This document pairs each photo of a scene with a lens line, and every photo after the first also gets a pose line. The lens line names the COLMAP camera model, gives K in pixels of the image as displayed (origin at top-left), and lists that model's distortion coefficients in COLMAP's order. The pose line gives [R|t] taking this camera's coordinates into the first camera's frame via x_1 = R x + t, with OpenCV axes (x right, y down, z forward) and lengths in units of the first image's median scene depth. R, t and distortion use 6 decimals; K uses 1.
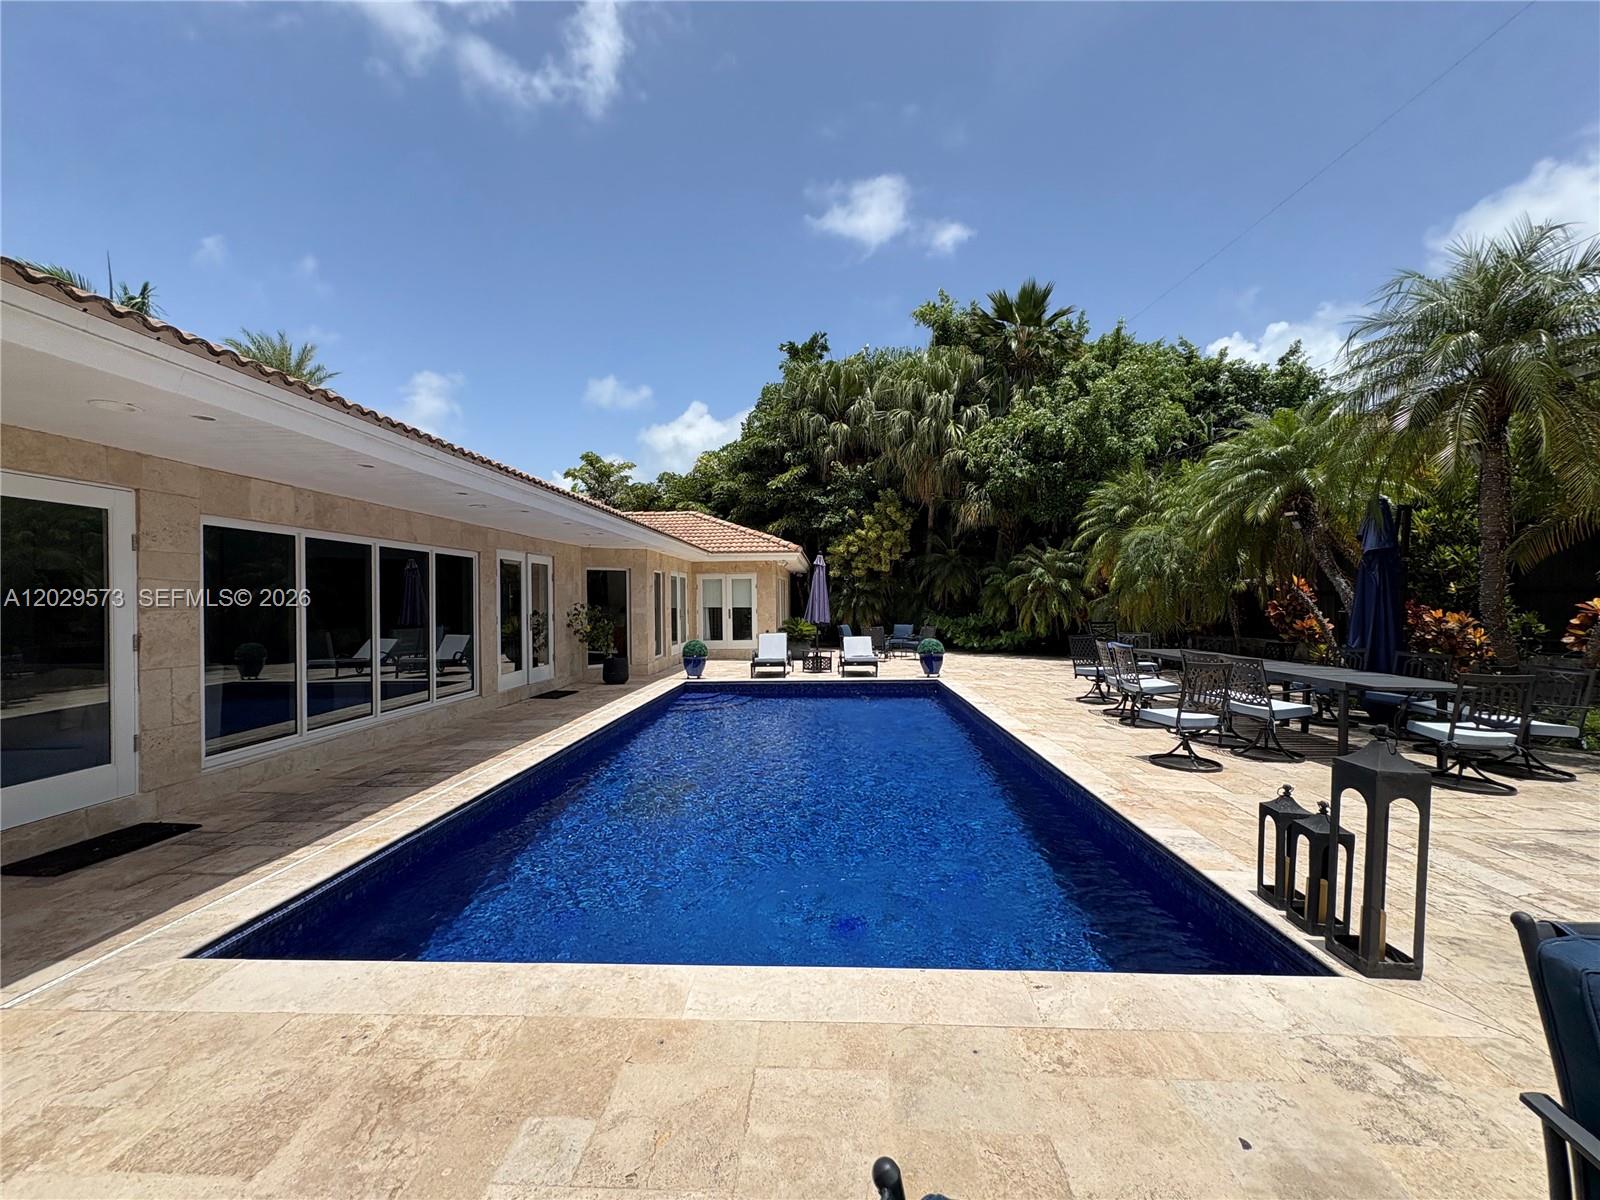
lens RADIAL K [[634.6, 0, 800.4], [0, 634.6, 674.5], [0, 0, 1]] dist [0.003155, -0.000221]
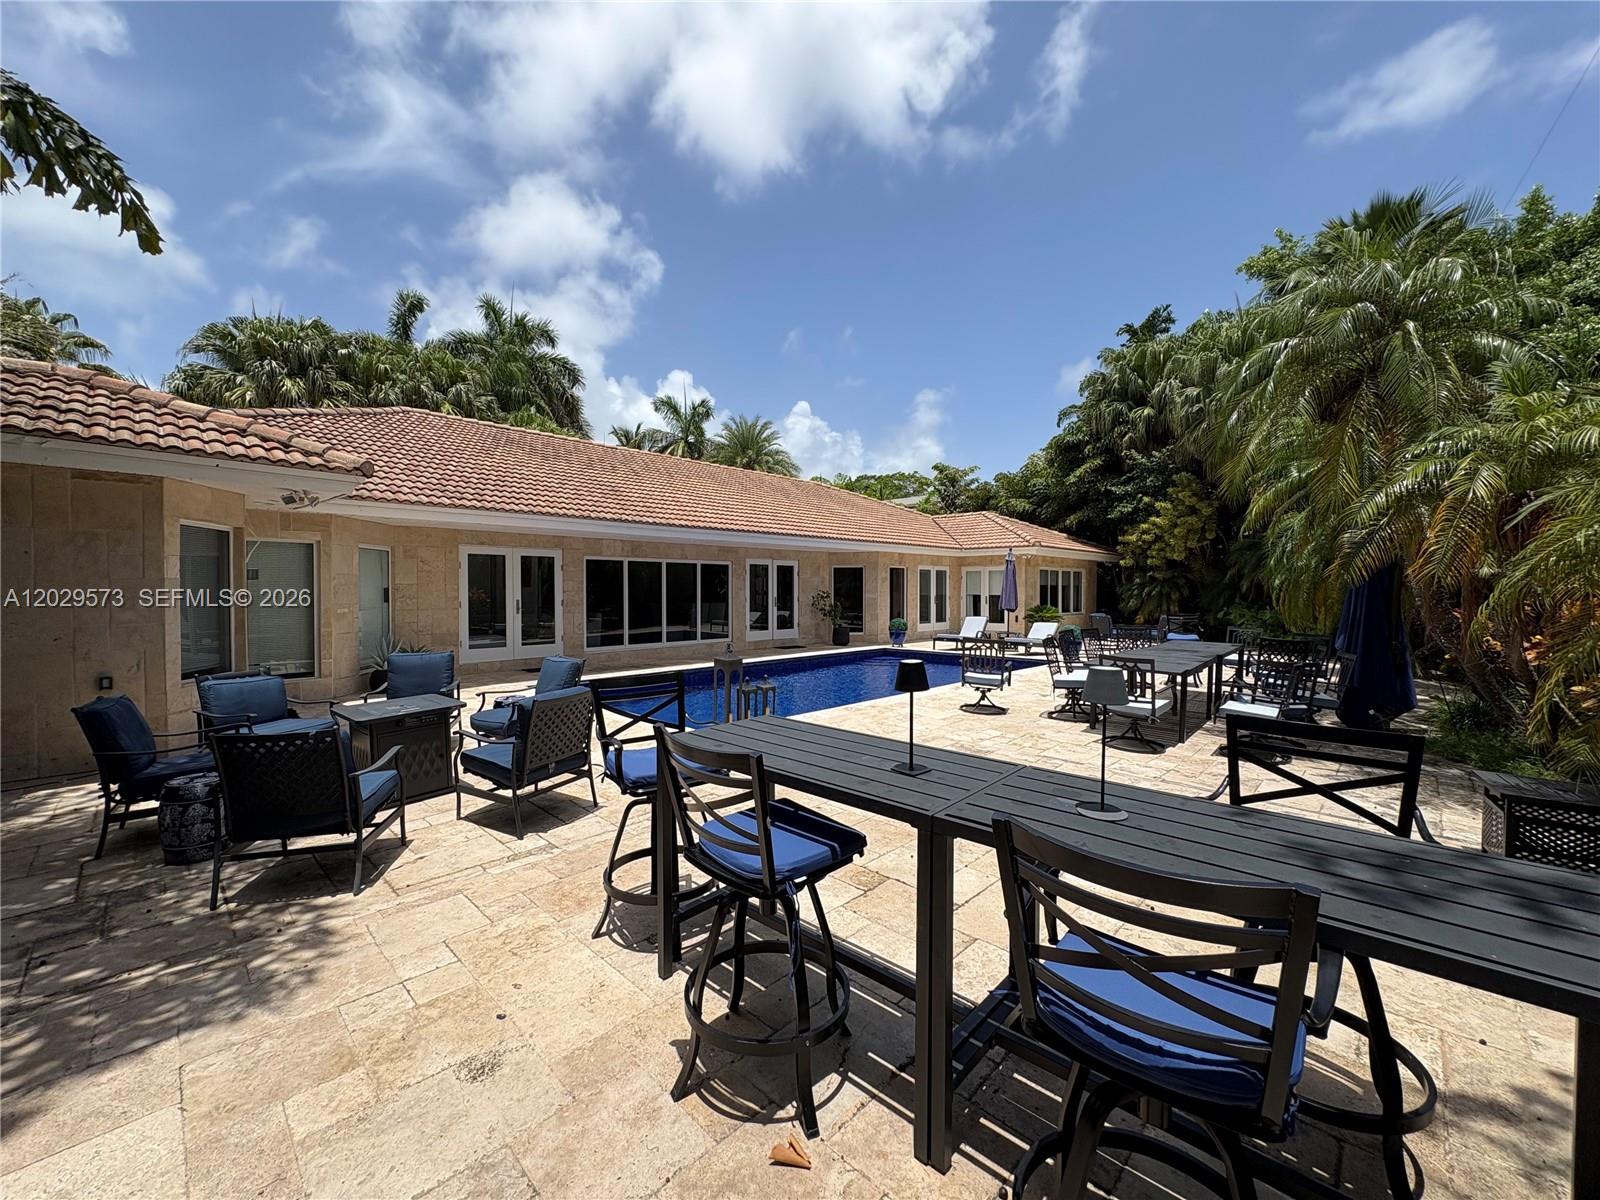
lens RADIAL K [[634.6, 0, 787.9], [0, 634.6, 594.3], [0, 0, 1]] dist [0.003155, -0.000221]
pose [[0.750571, 0.015279, -0.660613, 0.318224], [-0.082509, 0.994076, -0.070752, 0.004755], [0.655618, 0.107611, 0.747386, -0.085529]]
